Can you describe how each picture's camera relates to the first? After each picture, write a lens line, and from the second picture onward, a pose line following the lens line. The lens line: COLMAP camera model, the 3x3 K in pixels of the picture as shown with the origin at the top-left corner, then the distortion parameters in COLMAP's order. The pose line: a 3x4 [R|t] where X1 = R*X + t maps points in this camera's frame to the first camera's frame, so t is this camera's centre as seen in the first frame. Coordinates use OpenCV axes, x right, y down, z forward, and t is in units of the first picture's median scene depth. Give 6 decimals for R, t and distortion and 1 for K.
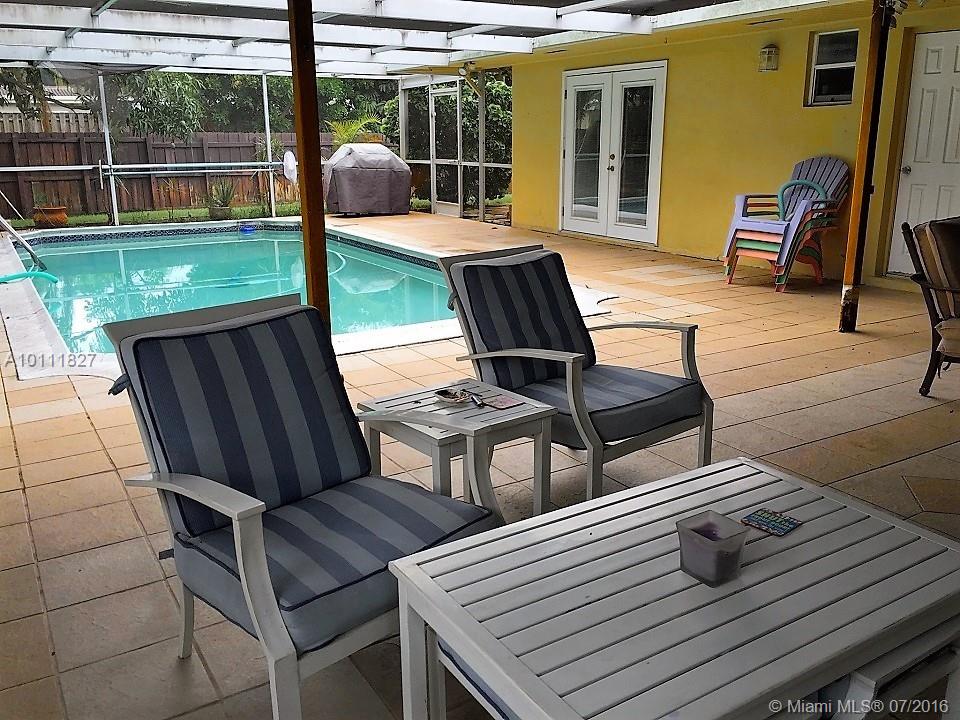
lens RADIAL K [[815.6, 0, 480.7], [0, 815.6, 358.5], [0, 0, 1]] dist [0.001964, -0.010124]
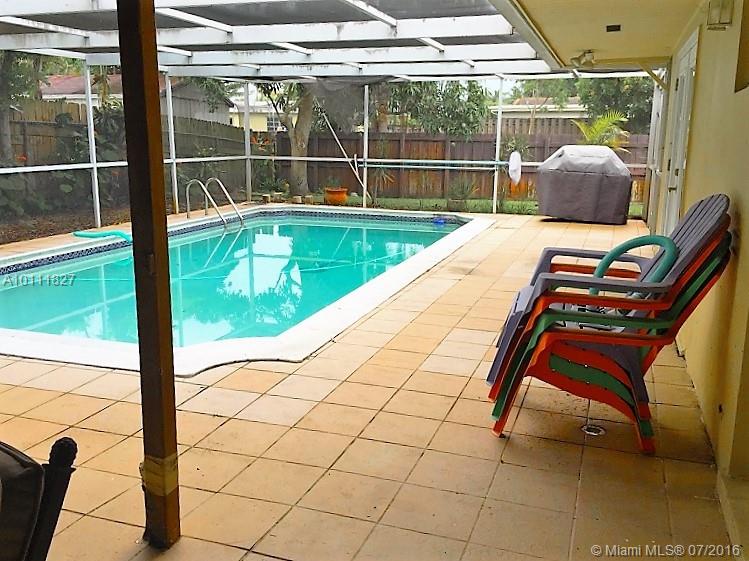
lens RADIAL K [[683.4, 0, 373.8], [0, 683.4, 281.9], [0, 0, 1]] dist [0.001014, 0.000000]
pose [[0.624543, 0.170442, -0.762165, 0.358015], [-0.213509, 0.975981, 0.043301, -0.100979], [0.751239, 0.135686, 0.645933, 0.360949]]
